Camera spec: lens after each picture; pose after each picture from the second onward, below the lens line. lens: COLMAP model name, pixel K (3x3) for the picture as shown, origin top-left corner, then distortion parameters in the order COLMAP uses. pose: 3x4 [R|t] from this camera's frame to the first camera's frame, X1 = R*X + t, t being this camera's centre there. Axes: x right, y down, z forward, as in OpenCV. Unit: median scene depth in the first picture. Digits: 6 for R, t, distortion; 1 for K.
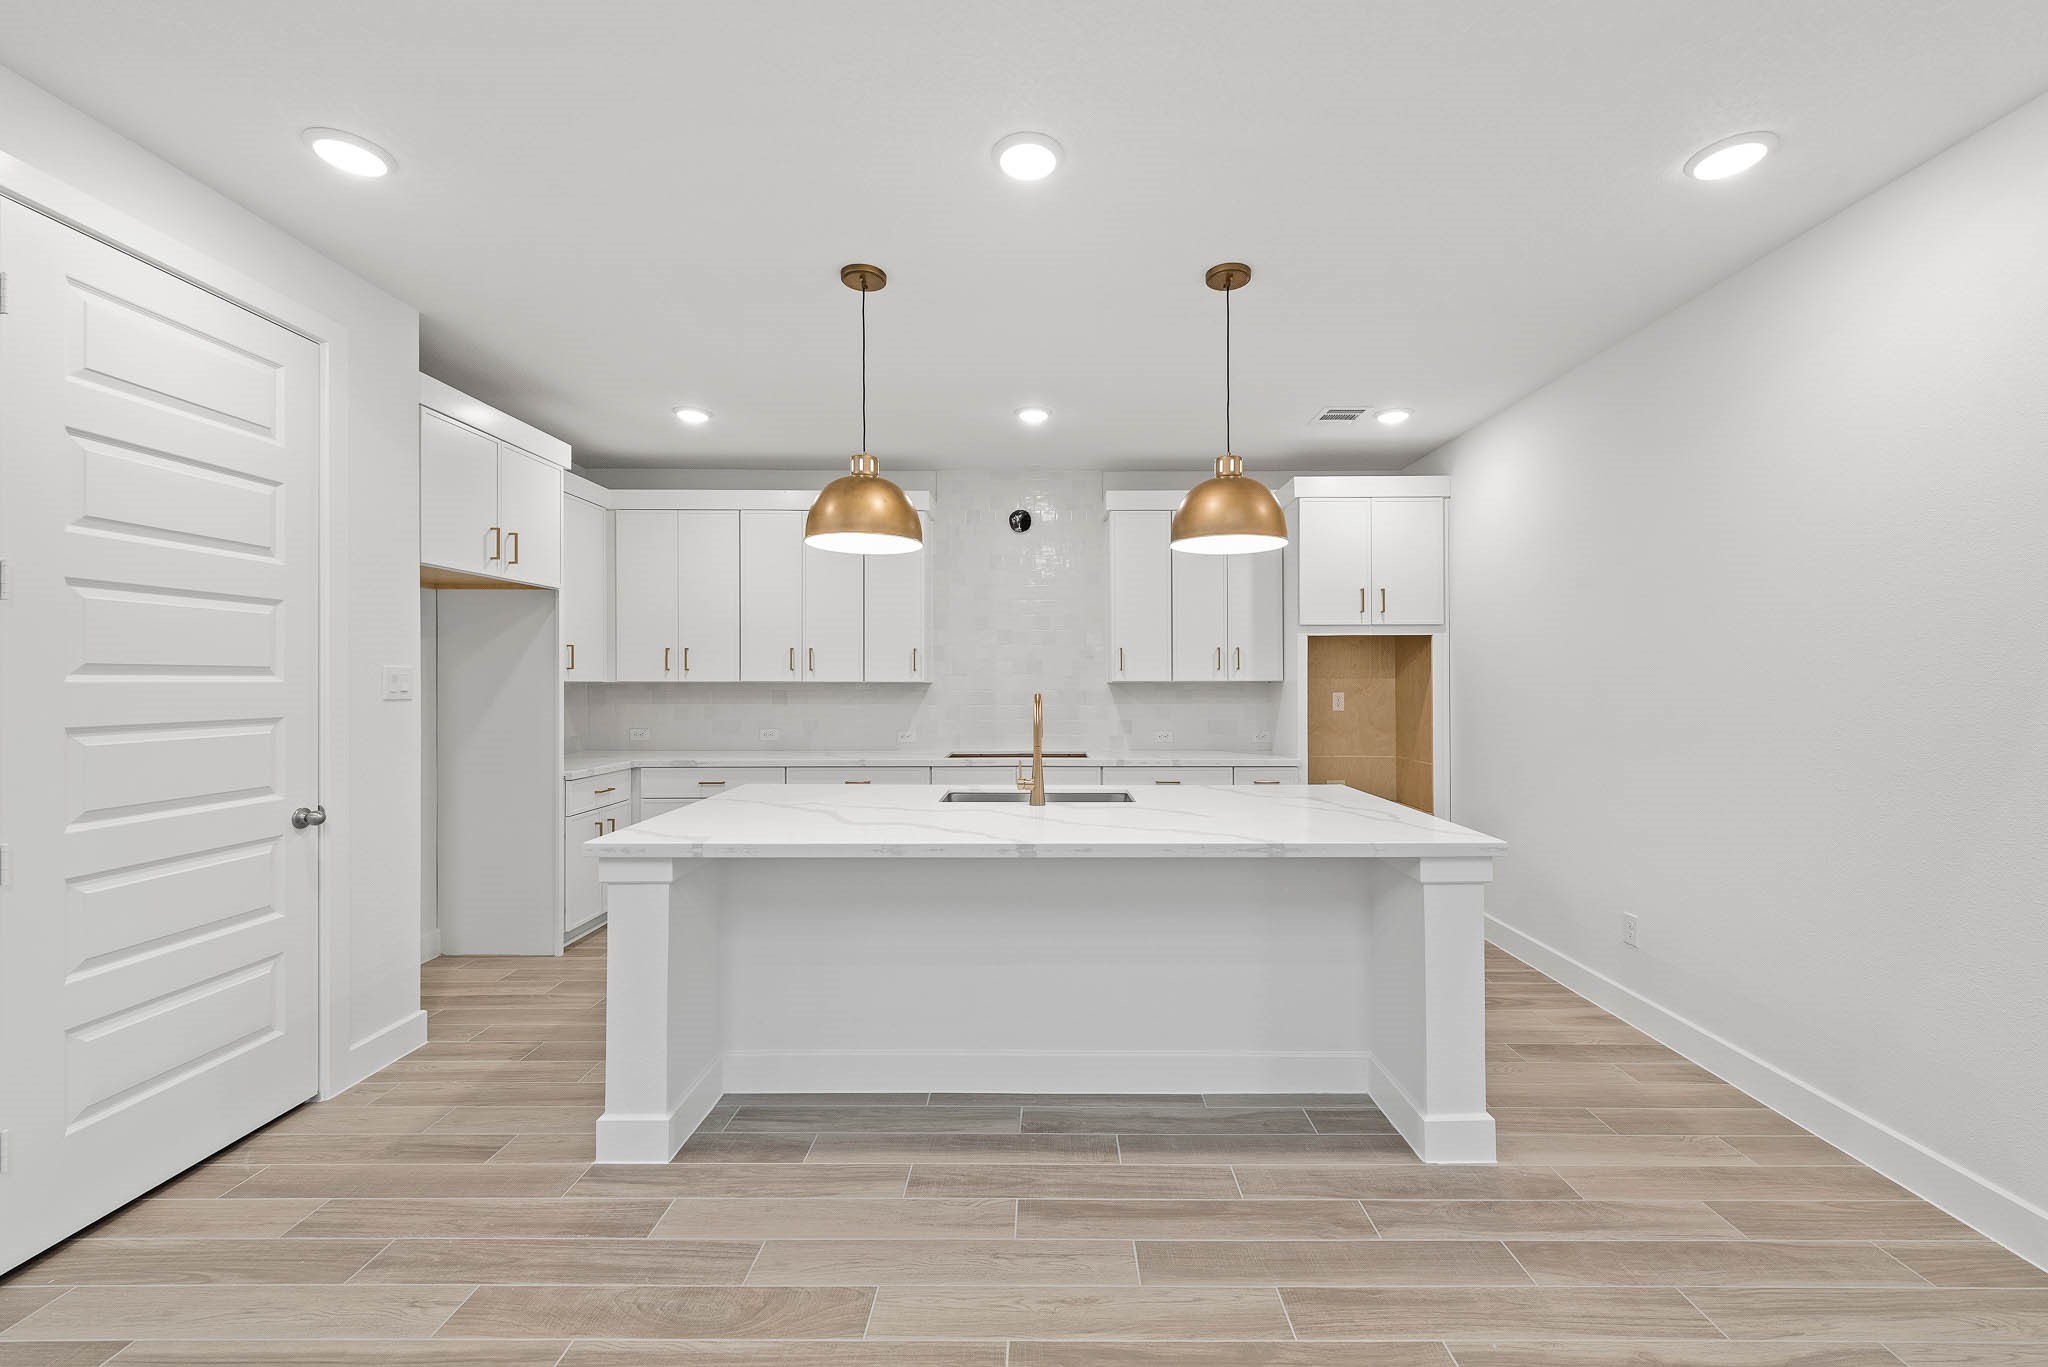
lens RADIAL K [[811.8, 0, 1045.4], [0, 811.8, 667.0], [0, 0, 1]] dist [0.011746, -0.003350]
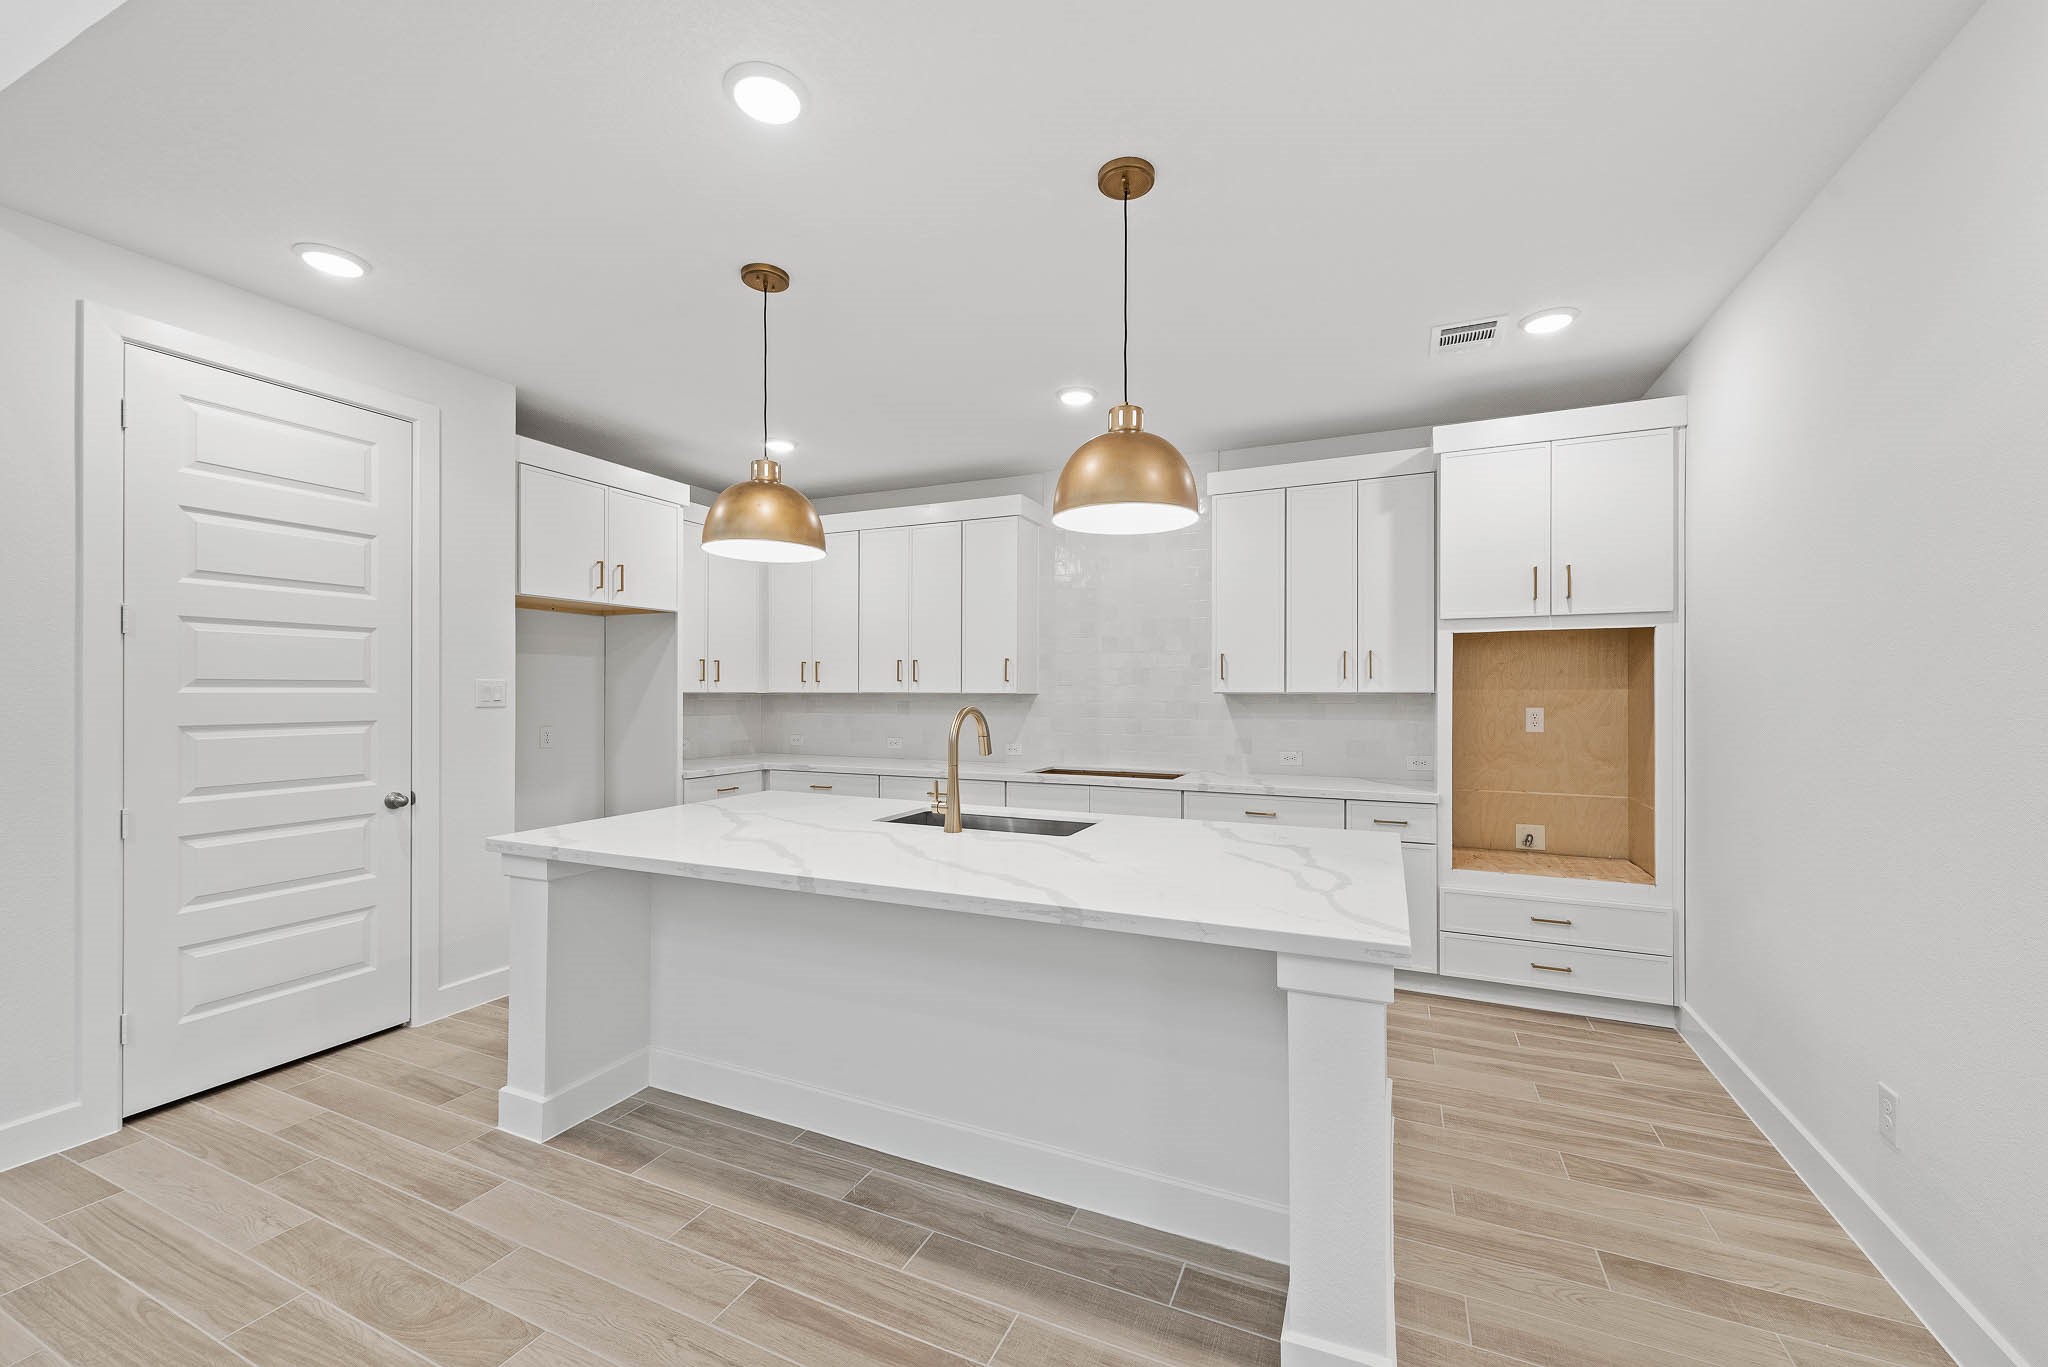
lens RADIAL K [[802.4, 0, 1027.3], [0, 802.4, 680.5], [0, 0, 1]] dist [0.010592, -0.002911]
pose [[0.911414, -0.005082, -0.411459, 0.475404], [0.006483, 0.999977, 0.002009, 0.003458], [0.411439, -0.004499, 0.911426, 0.258593]]
